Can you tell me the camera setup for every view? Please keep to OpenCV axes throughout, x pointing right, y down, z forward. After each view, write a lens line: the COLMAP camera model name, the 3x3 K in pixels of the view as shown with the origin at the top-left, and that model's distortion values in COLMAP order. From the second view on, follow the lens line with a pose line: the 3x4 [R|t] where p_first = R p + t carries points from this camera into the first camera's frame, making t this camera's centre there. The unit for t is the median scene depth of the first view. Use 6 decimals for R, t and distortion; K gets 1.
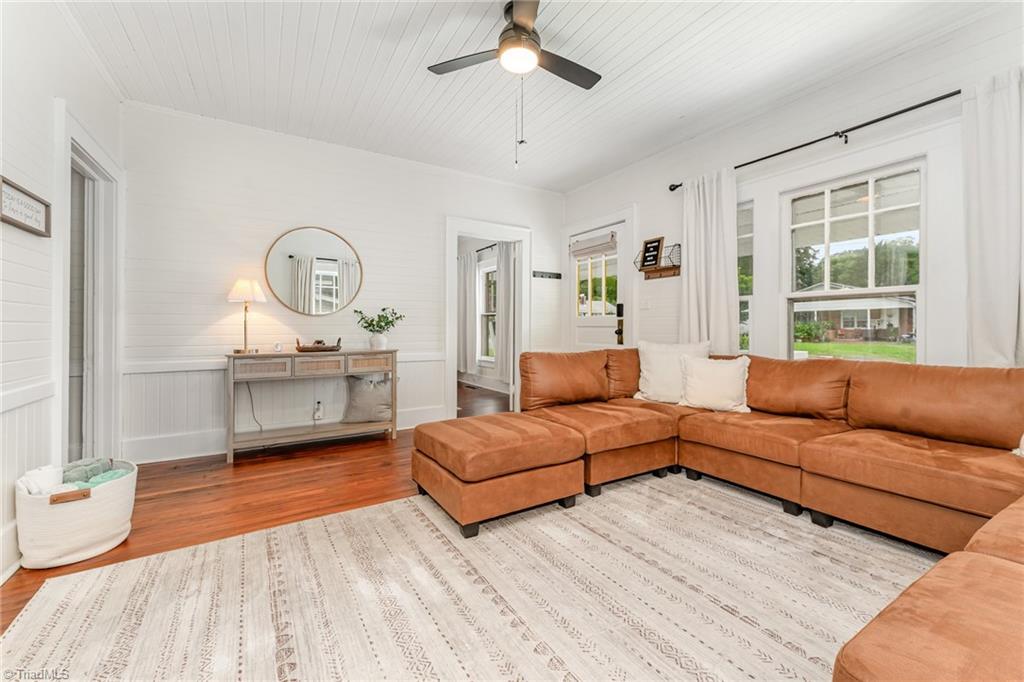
lens RADIAL K [[410.4, 0, 515.1], [0, 410.4, 326.4], [0, 0, 1]] dist [0.001663, 0.000070]
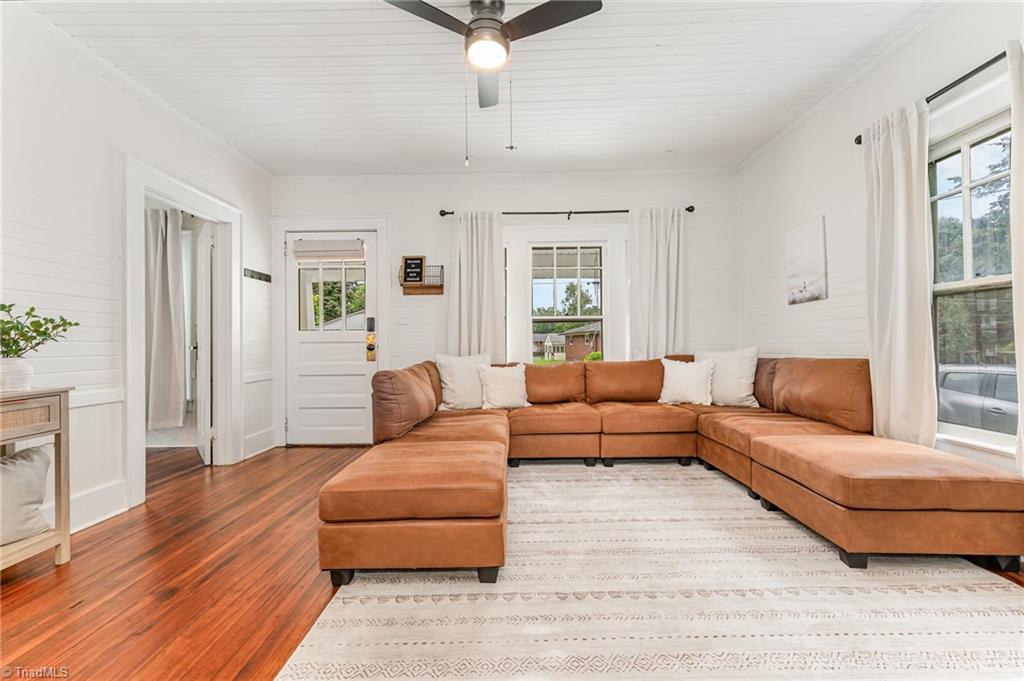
lens RADIAL K [[411.8, 0, 510.4], [0, 411.8, 341.9], [0, 0, 1]] dist [0.000819, -0.000176]
pose [[0.544138, -0.005002, 0.838981, -0.488443], [0.008329, 0.999965, 0.000559, 0.004078], [-0.838954, 0.006684, 0.544161, 0.291485]]
